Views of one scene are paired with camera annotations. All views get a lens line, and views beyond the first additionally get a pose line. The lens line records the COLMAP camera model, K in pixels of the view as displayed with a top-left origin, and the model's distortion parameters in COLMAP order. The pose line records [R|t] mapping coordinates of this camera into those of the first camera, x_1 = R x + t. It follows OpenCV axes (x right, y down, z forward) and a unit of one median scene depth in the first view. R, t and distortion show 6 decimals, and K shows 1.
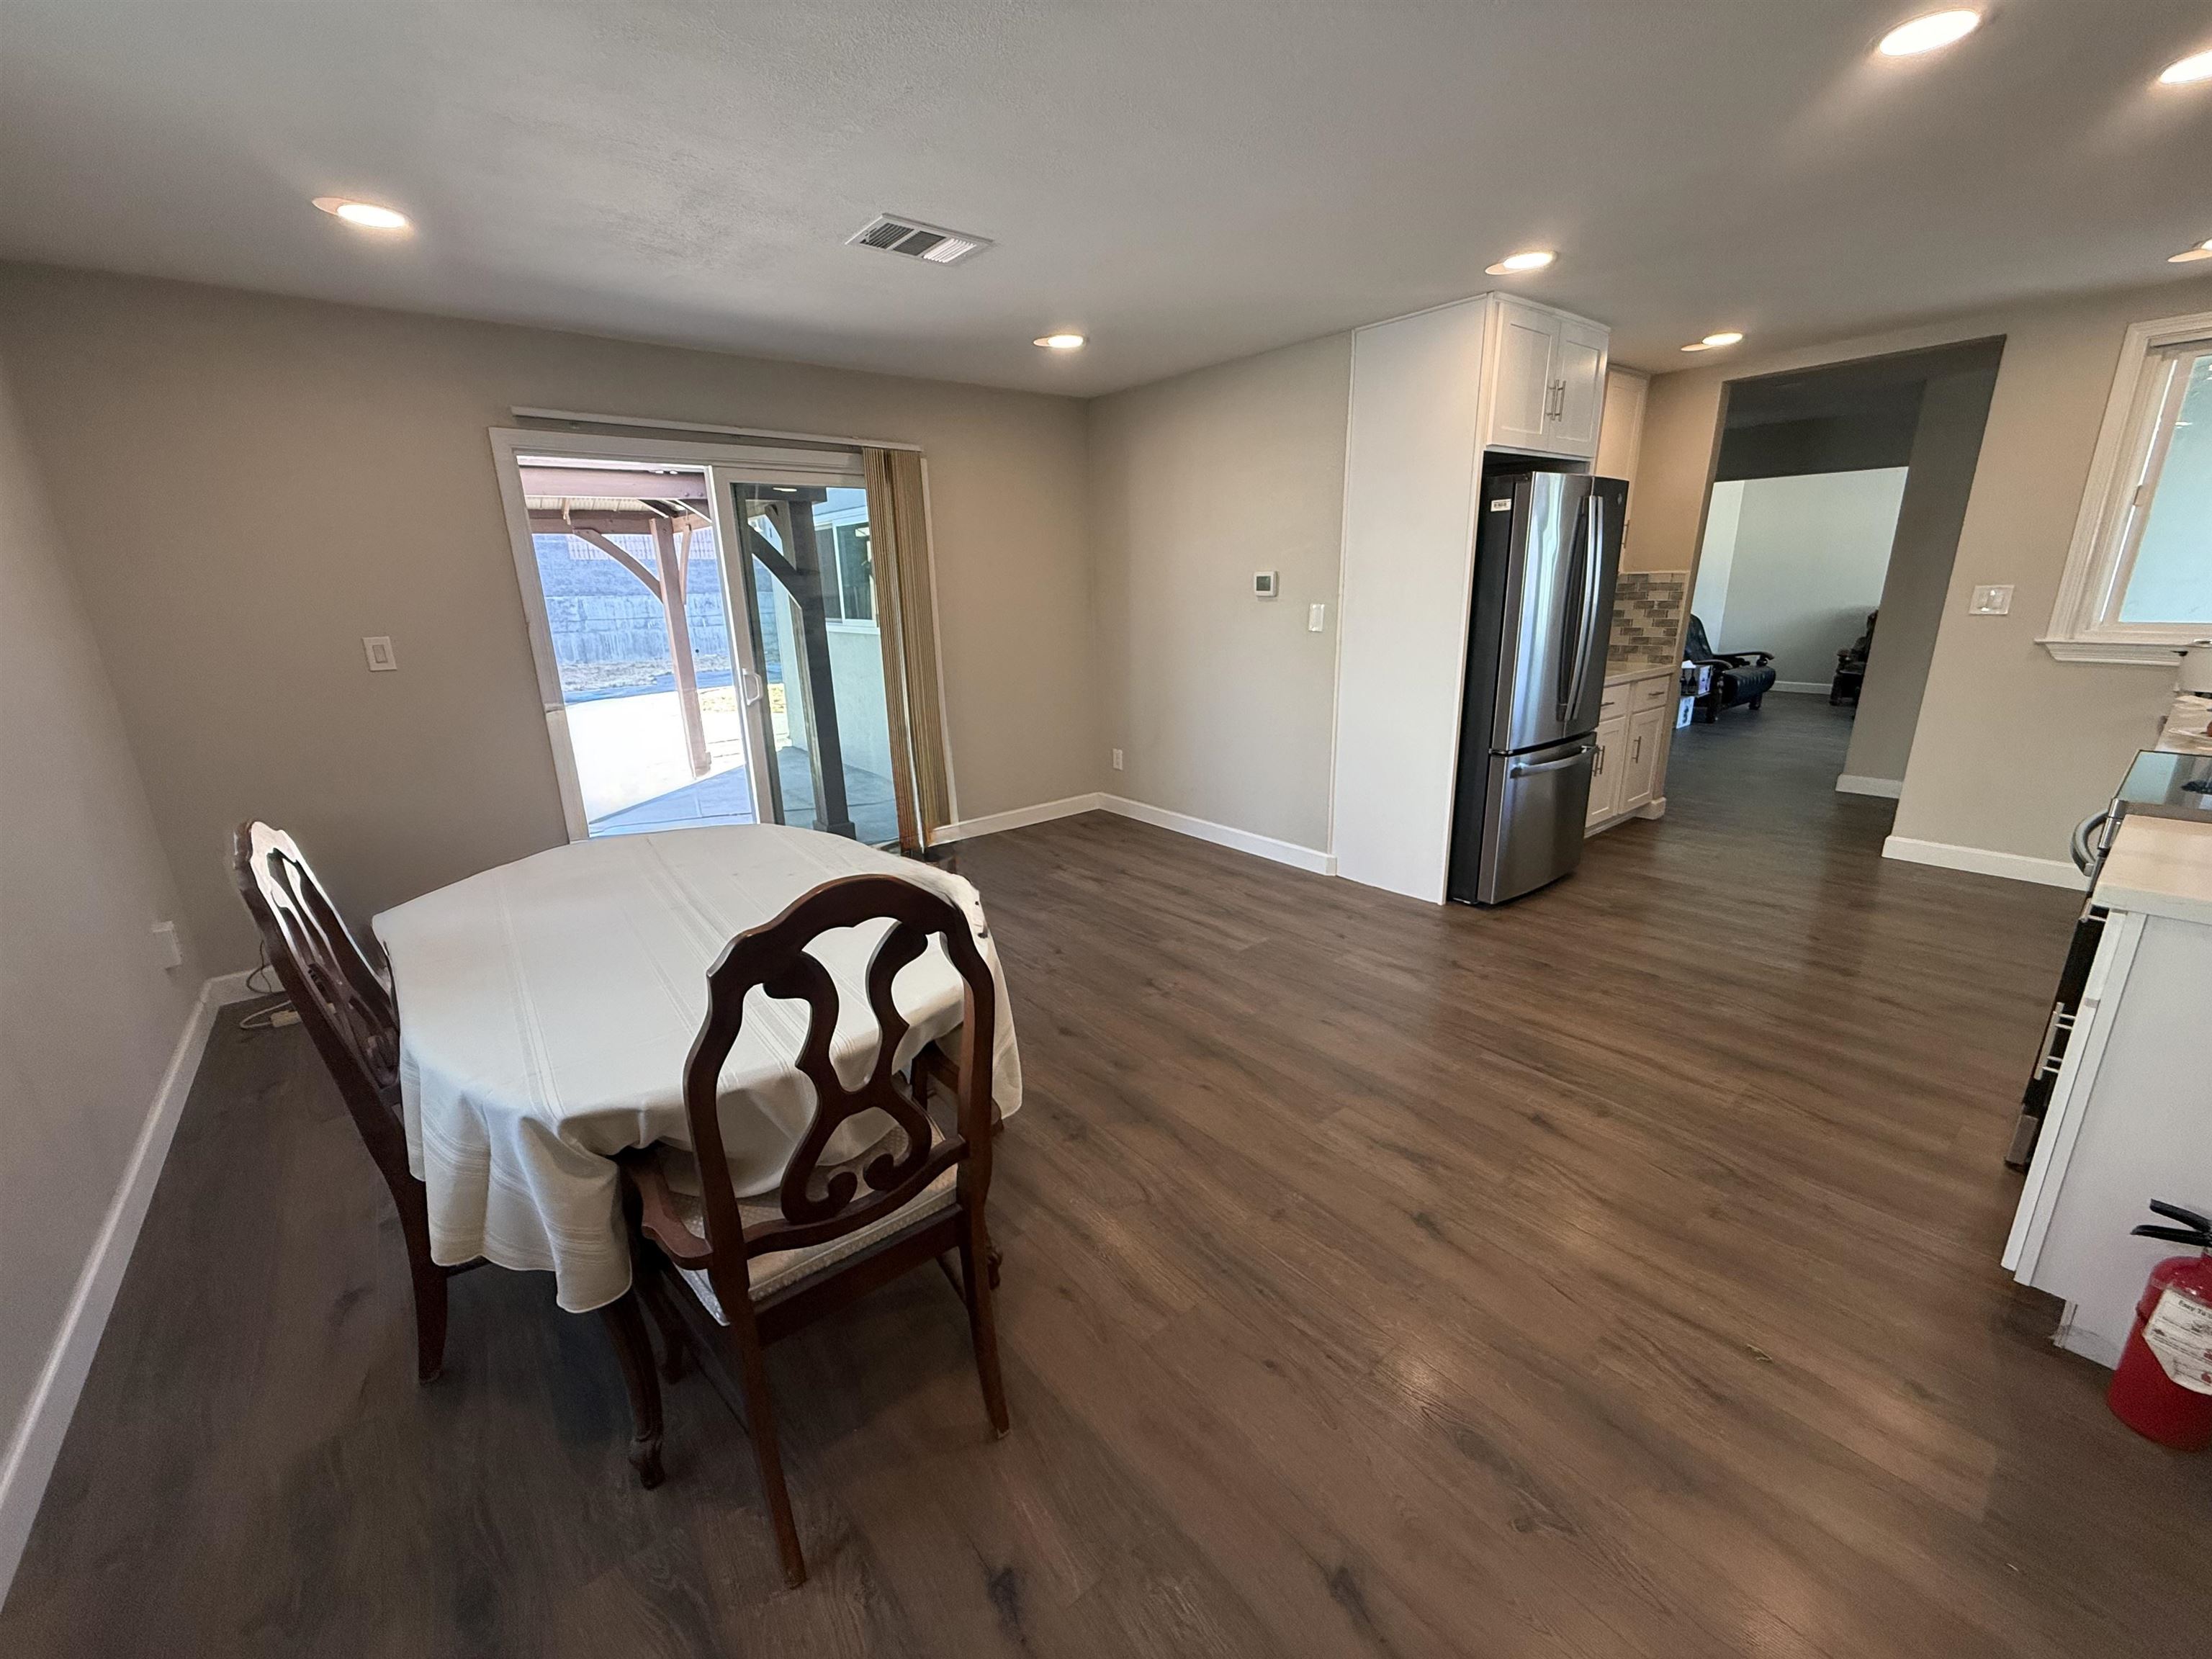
lens RADIAL K [[880.0, 0, 1105.3], [0, 880.0, 840.3], [0, 0, 1]] dist [-0.000152, -0.000037]
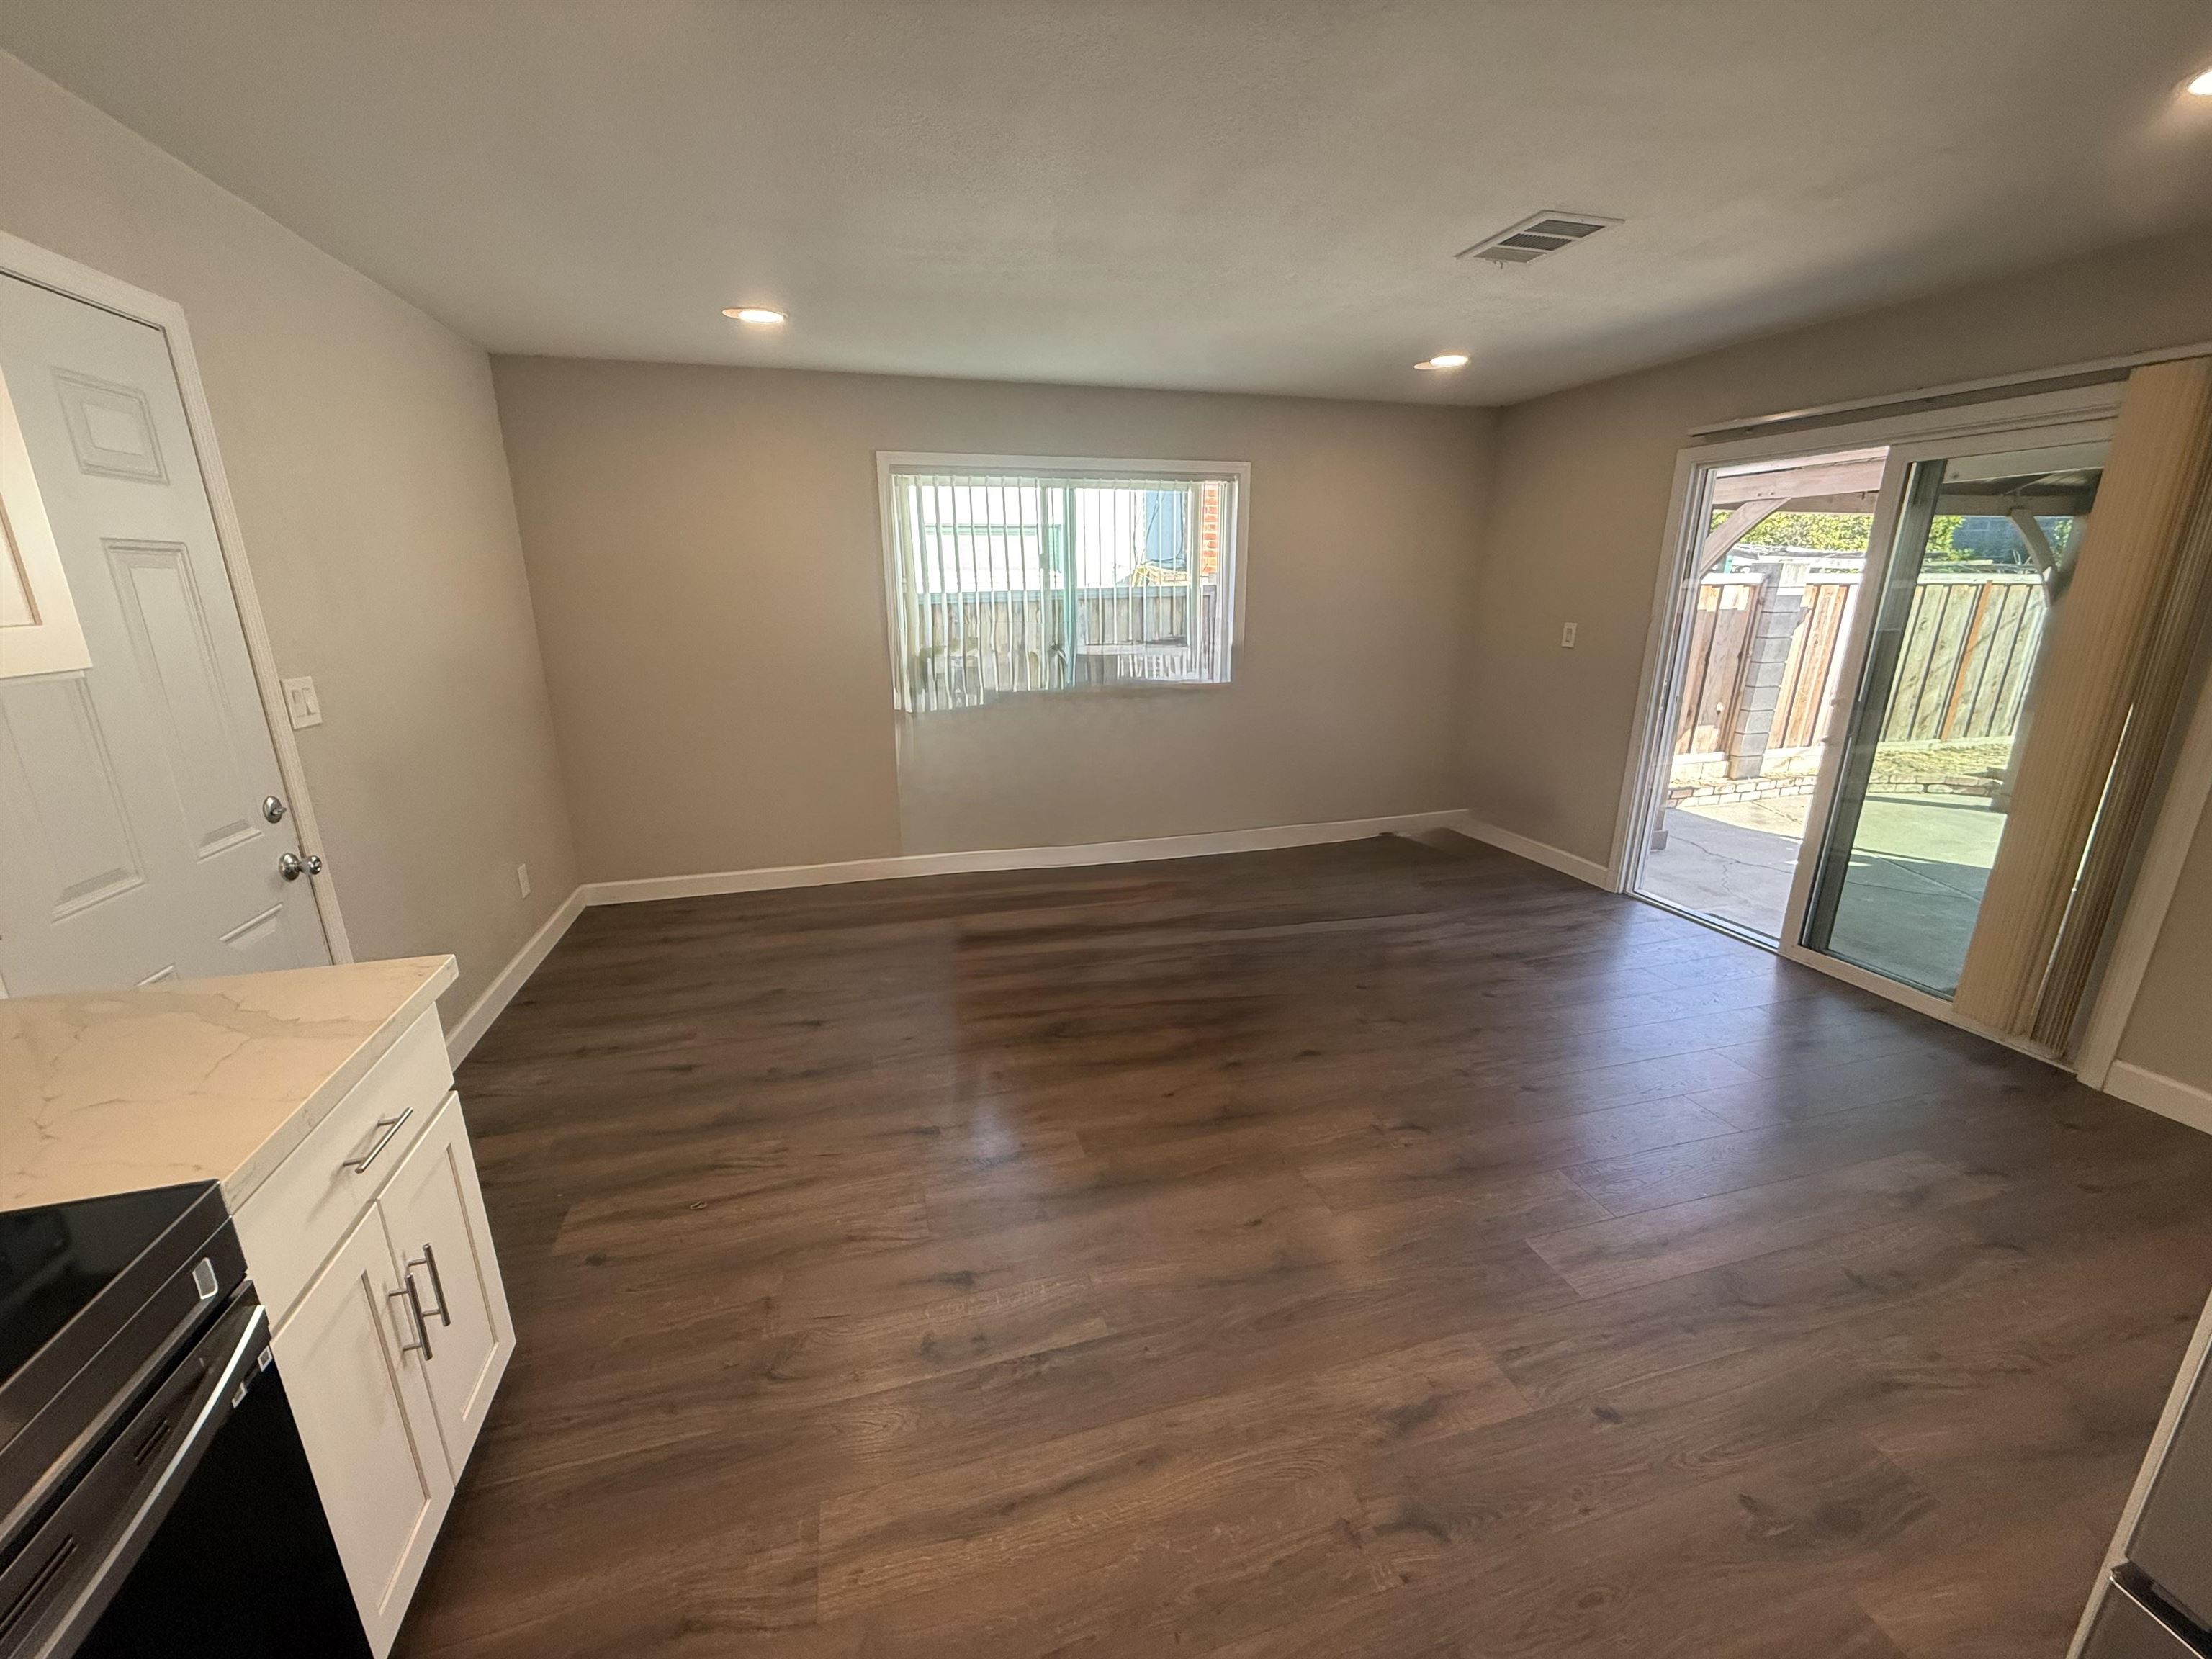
lens RADIAL K [[880.0, 0, 1102.0], [0, 880.0, 830.9], [0, 0, 1]] dist [-0.000152, -0.000037]
pose [[-0.398498, 0.281906, -0.872771, 0.887216], [-0.233633, 0.889000, 0.393822, -0.364426], [0.886913, 0.360845, -0.288402, 1.009883]]
